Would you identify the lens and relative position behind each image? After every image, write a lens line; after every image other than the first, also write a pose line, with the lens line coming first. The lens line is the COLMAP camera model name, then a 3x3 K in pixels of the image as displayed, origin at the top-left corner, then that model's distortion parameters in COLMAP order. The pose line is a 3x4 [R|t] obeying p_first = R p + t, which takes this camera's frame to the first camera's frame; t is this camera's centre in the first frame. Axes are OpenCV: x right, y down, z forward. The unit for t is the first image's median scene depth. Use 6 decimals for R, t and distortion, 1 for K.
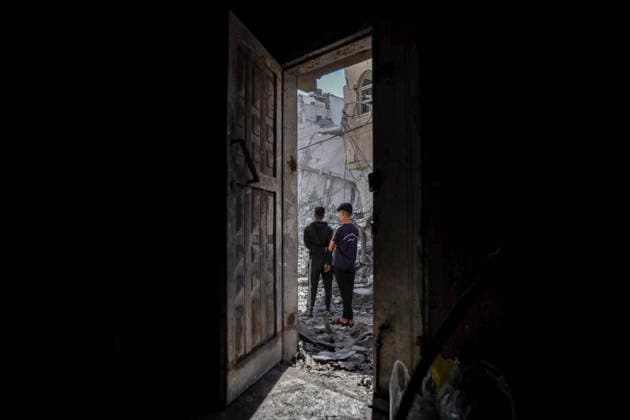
lens RADIAL K [[430.7, 0, 315.0], [0, 430.7, 210.0], [0, 0, 1]] dist [-0.046212, 0.000659]
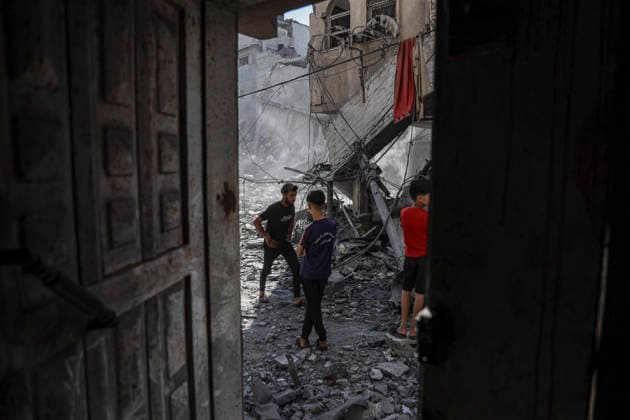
lens RADIAL K [[430.7, 0, 314.6], [0, 430.7, 210.5], [0, 0, 1]] dist [-0.046212, 0.000659]
pose [[0.996157, -0.002351, 0.087551, 0.002079], [-0.011425, 0.987609, 0.156520, -0.088596], [-0.086834, -0.156919, 0.983787, 0.256858]]
